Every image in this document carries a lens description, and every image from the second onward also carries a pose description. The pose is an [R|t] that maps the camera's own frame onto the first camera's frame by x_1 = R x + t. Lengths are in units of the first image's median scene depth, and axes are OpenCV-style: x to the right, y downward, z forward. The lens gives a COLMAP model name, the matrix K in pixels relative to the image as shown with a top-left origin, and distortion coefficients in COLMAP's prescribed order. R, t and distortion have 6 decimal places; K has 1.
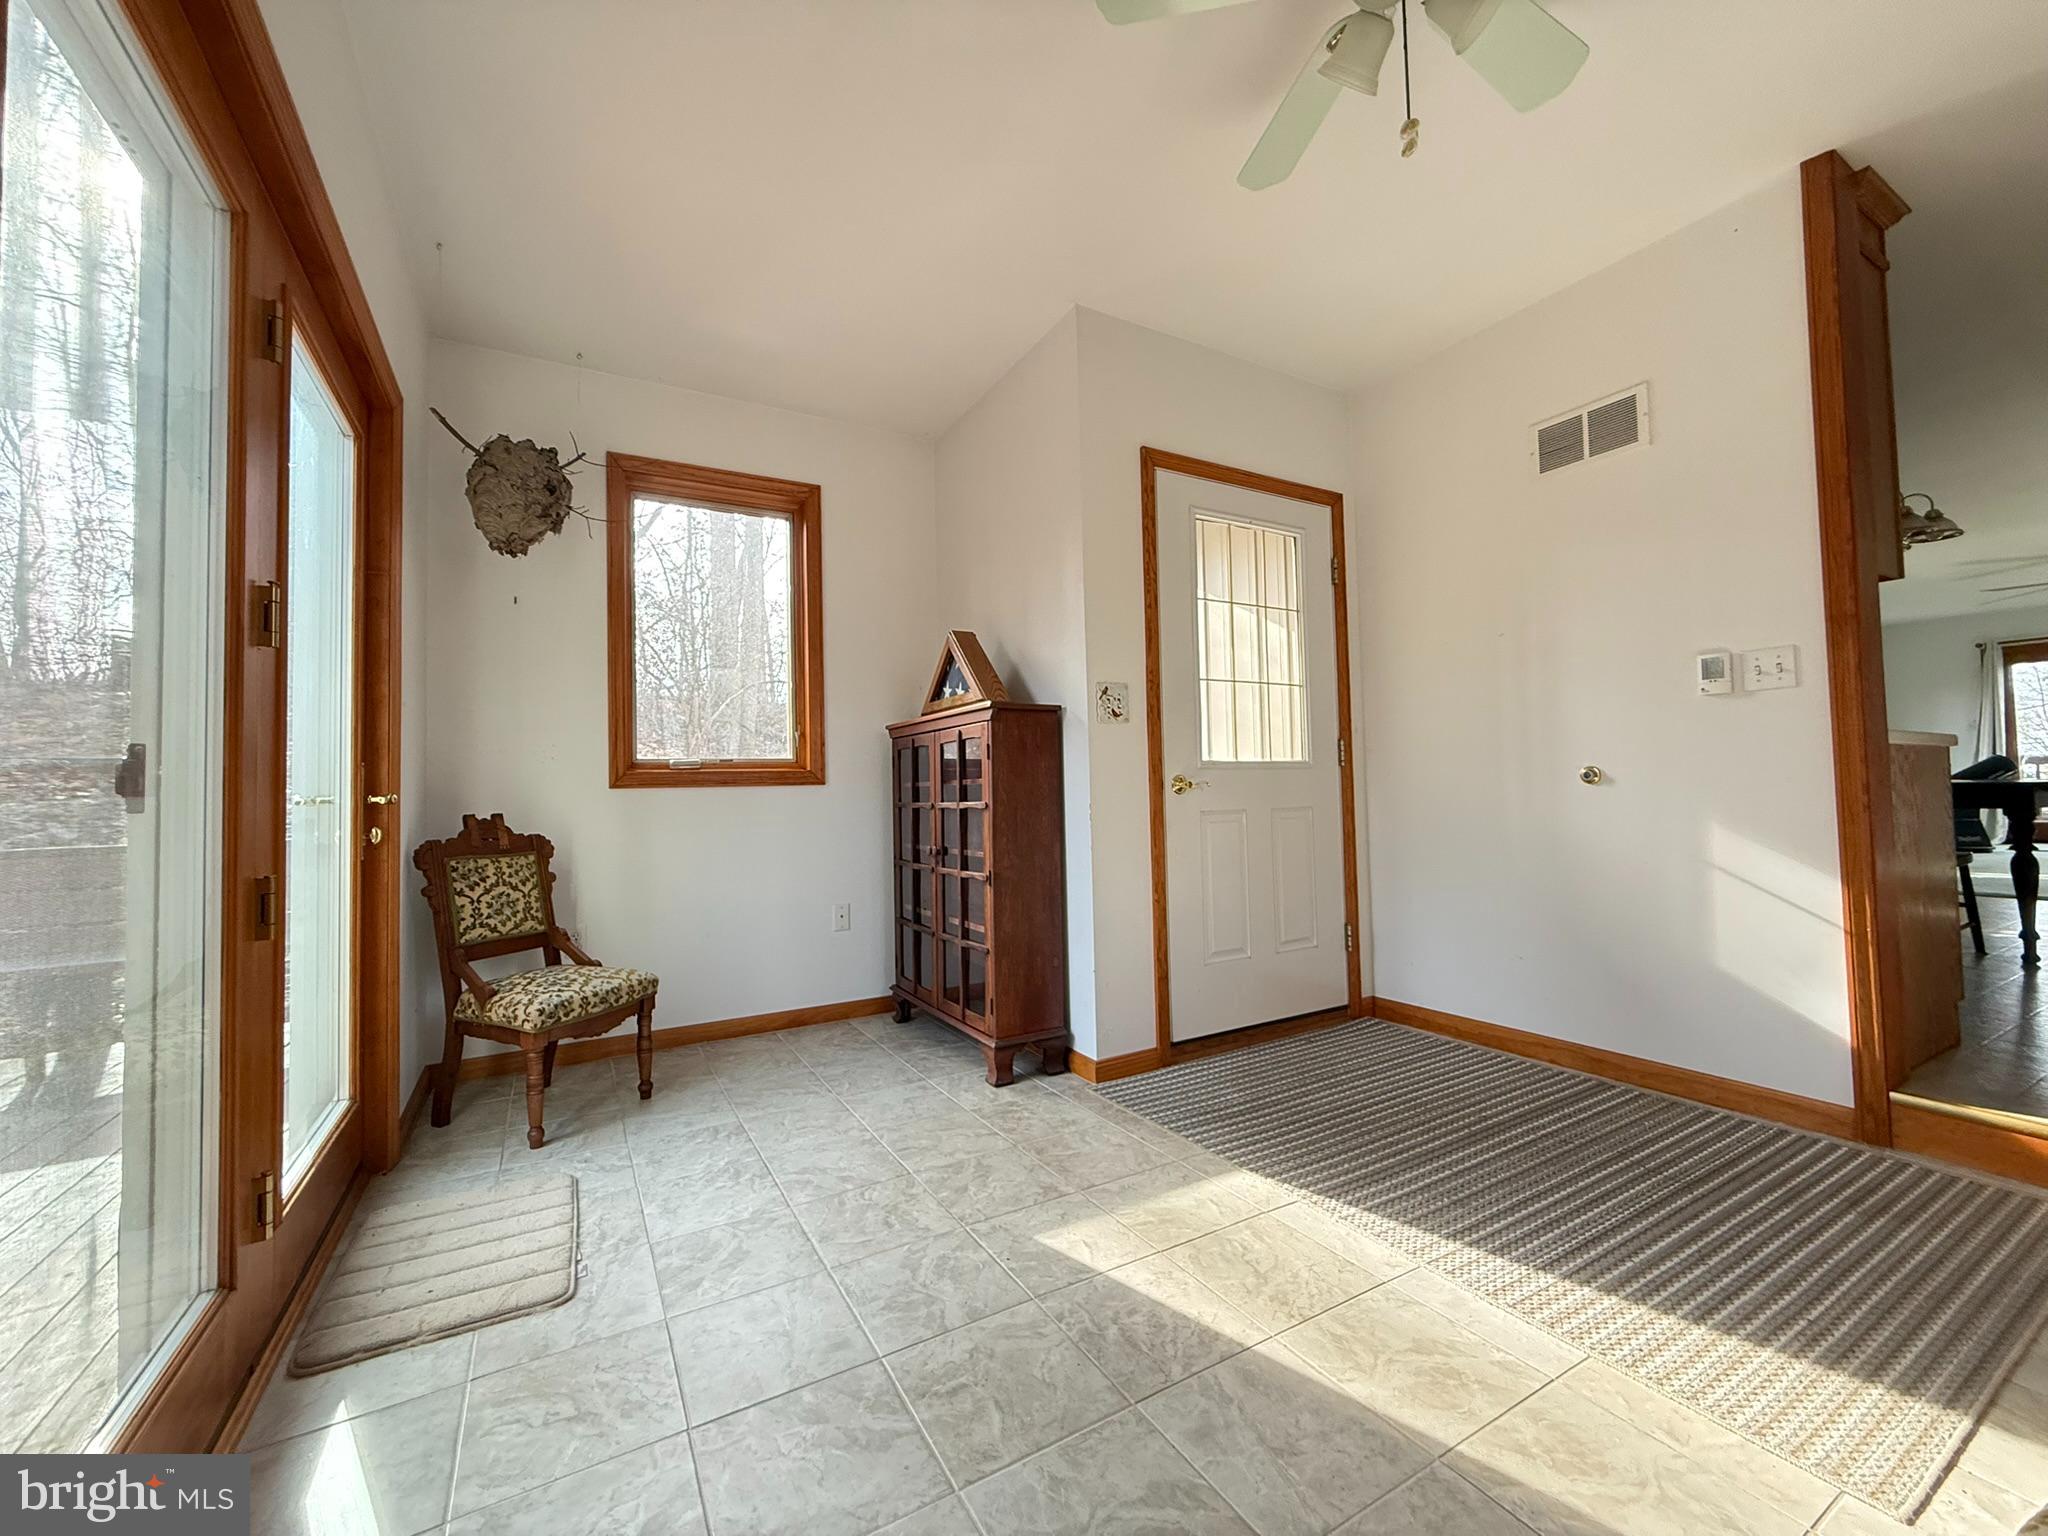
lens RADIAL K [[818.6, 0, 1020.2], [0, 818.6, 765.3], [0, 0, 1]] dist [0.020739, 0.000074]
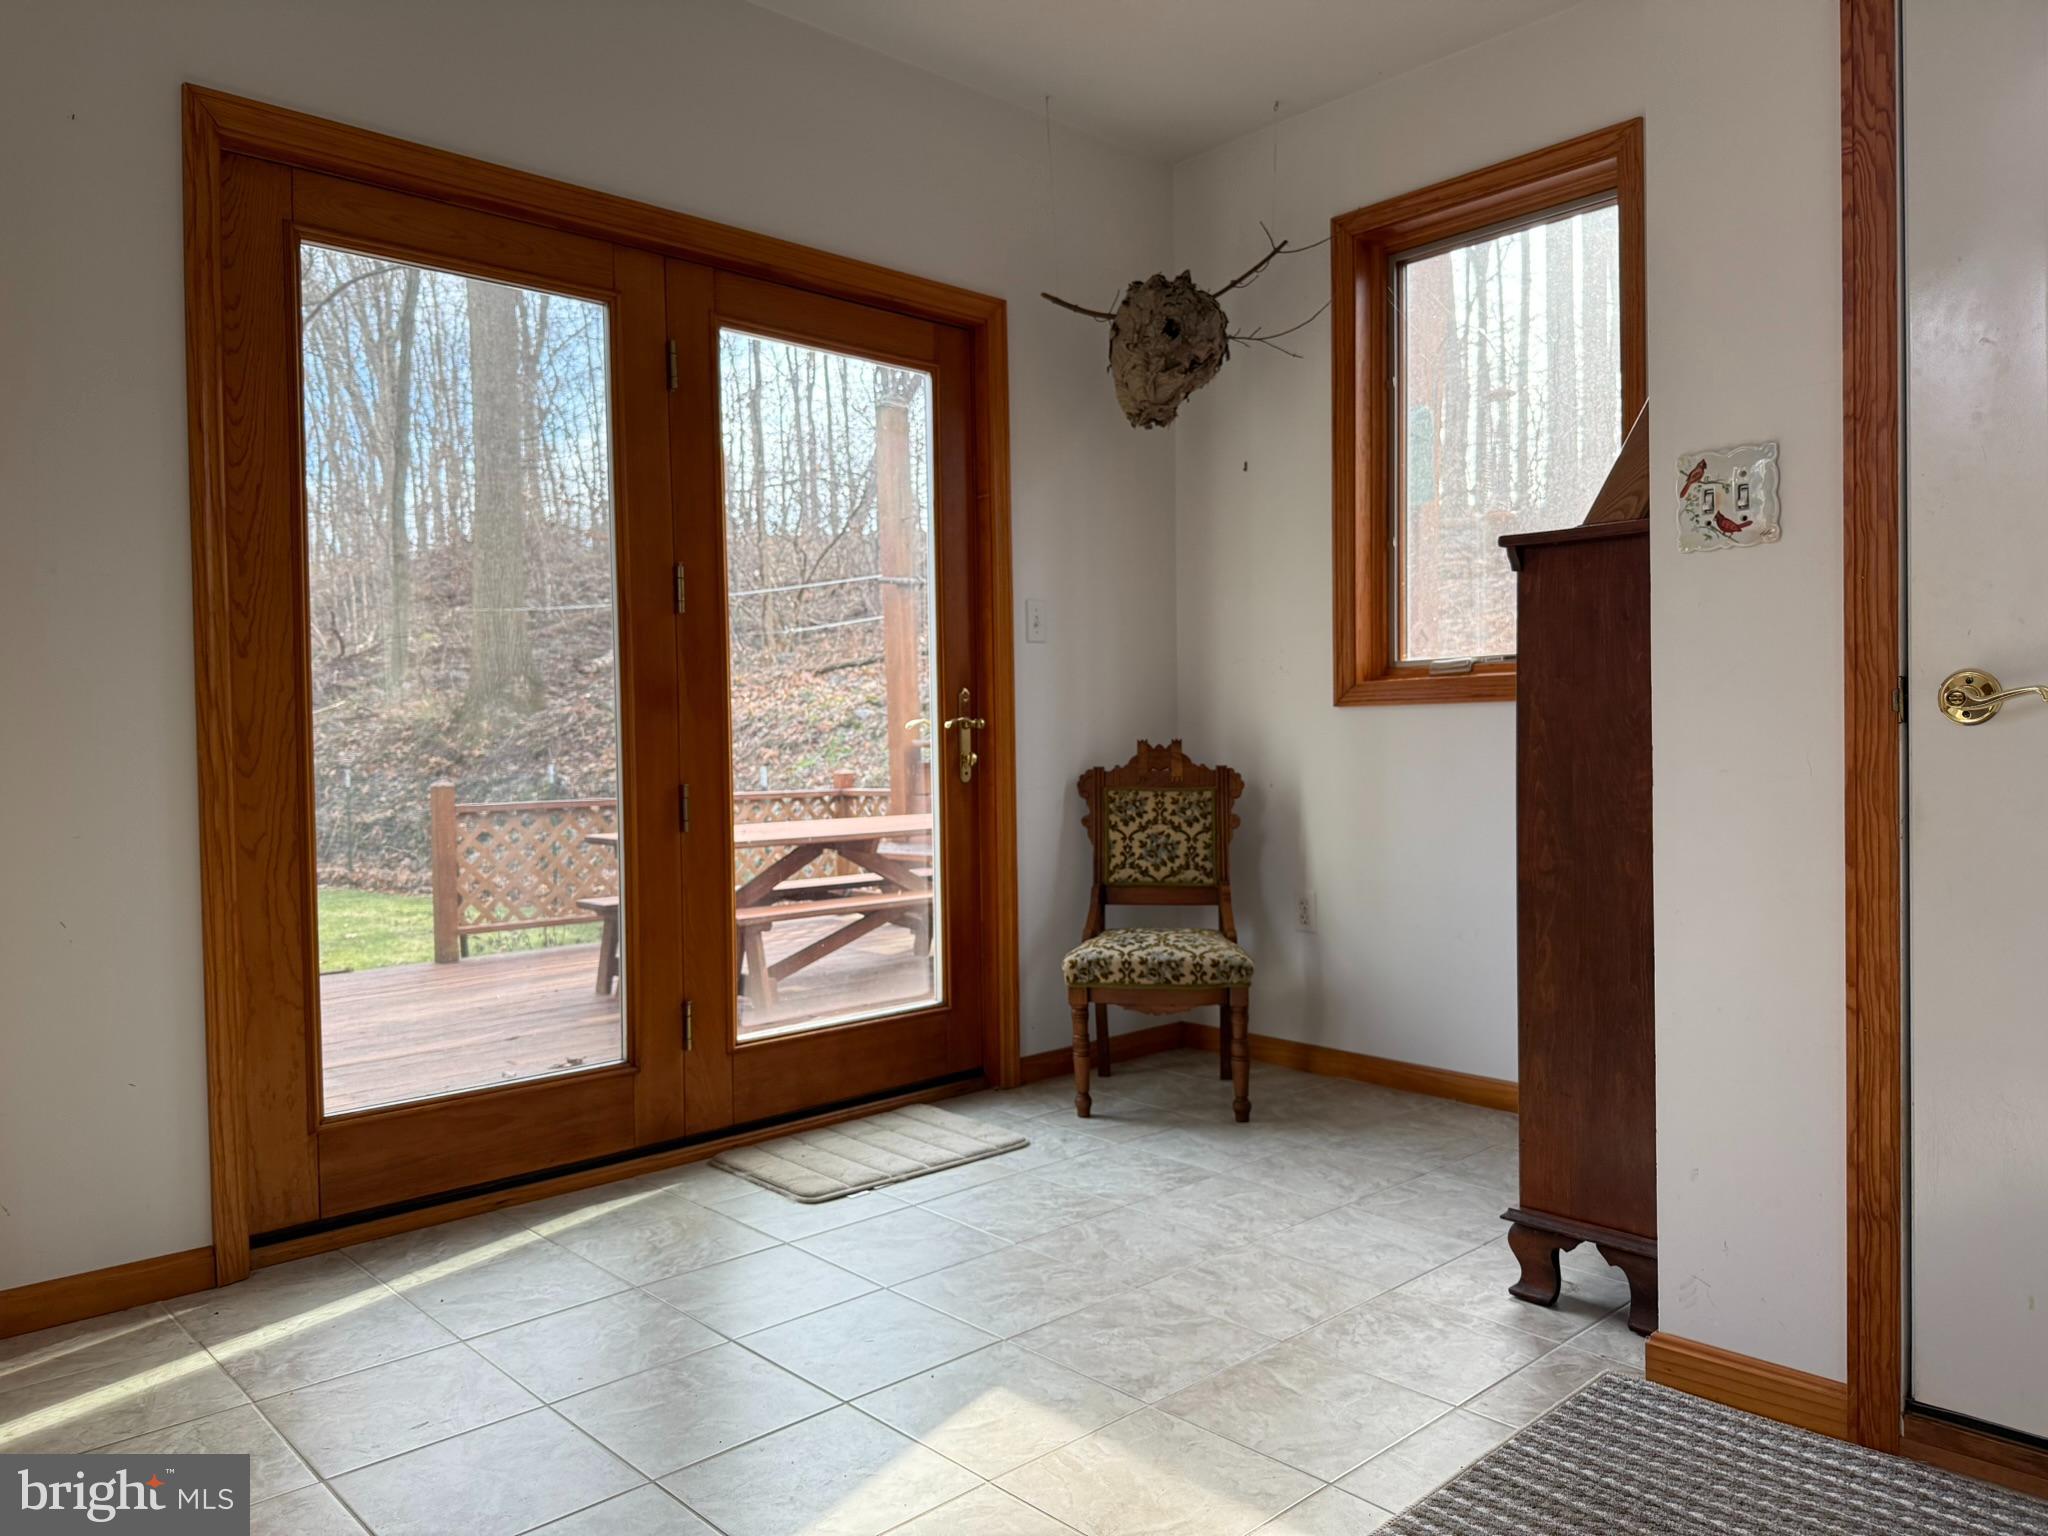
lens RADIAL K [[1452.5, 0, 1021.7], [0, 1452.5, 766.1], [0, 0, 1]] dist [0.036878, -0.012811]
pose [[0.239049, 0.039844, -0.970190, 0.789437], [0.039889, 0.997911, 0.050811, 0.006048], [0.970188, -0.050846, 0.236960, 0.521278]]
